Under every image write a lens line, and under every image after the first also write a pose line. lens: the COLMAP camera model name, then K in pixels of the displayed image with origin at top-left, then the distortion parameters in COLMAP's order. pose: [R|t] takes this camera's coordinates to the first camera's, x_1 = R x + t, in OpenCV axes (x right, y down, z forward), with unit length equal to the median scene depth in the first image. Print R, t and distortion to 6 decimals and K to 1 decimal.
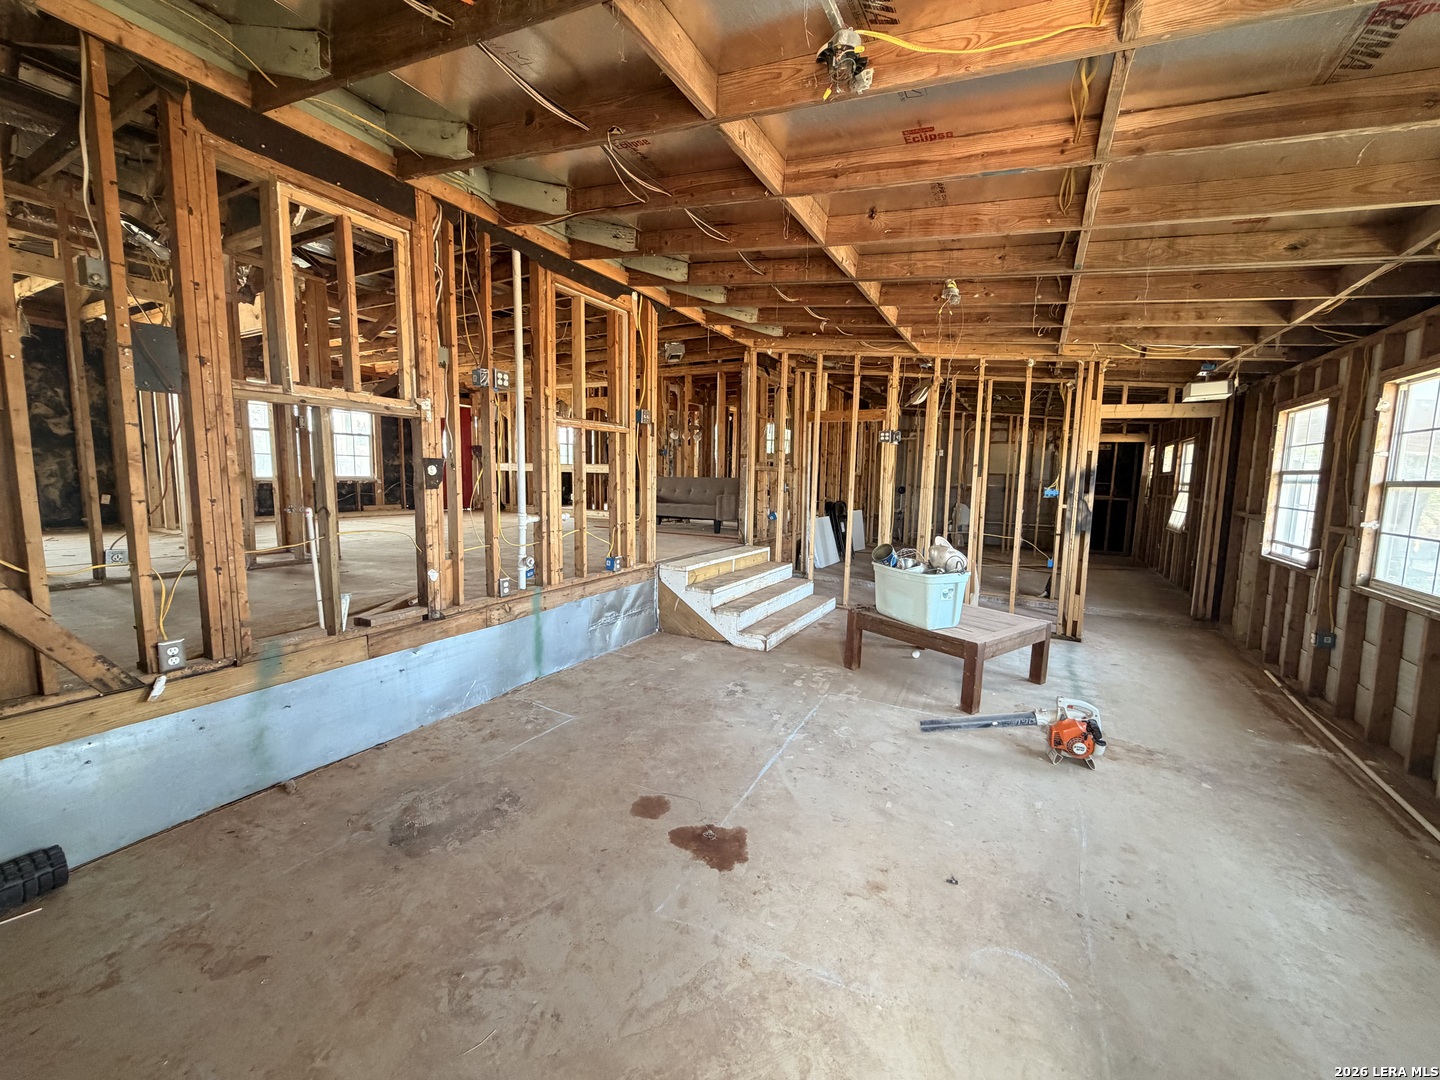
lens RADIAL K [[577.9, 0, 719.6], [0, 577.9, 540.3], [0, 0, 1]] dist [-0.000735, -0.000072]
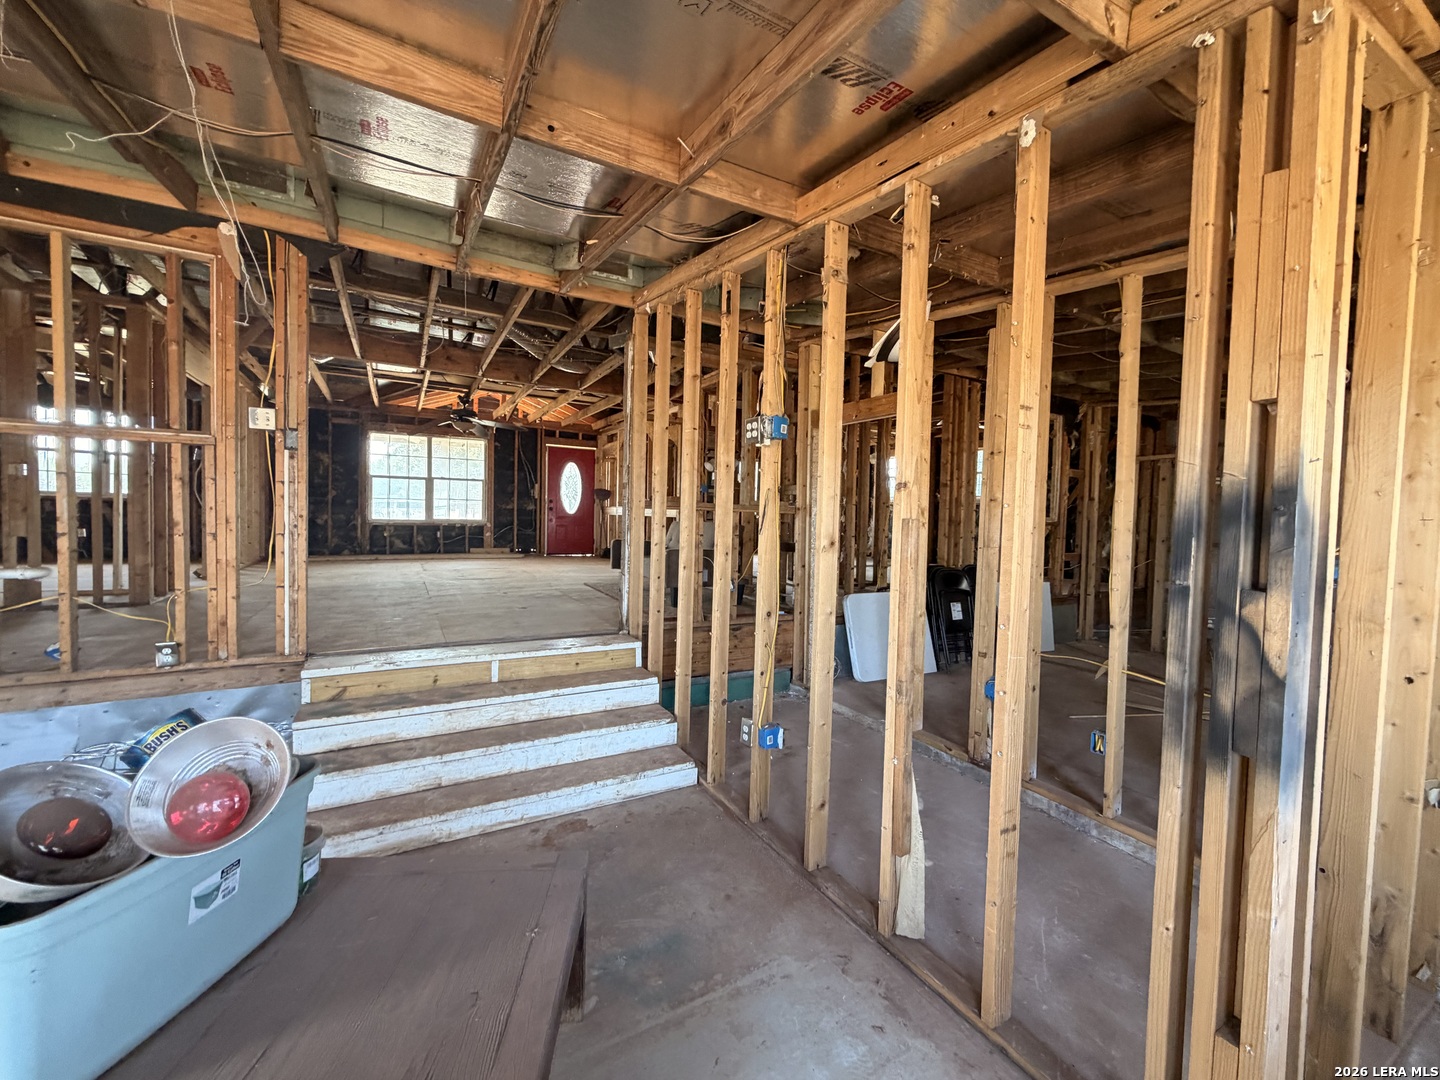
lens RADIAL K [[577.9, 0, 719.8], [0, 577.9, 537.9], [0, 0, 1]] dist [-0.000735, -0.000072]
pose [[0.847573, 0.022382, -0.530206, 0.459299], [-0.069286, 0.995225, -0.068747, -0.057635], [0.526136, 0.095004, 0.845077, 0.554162]]
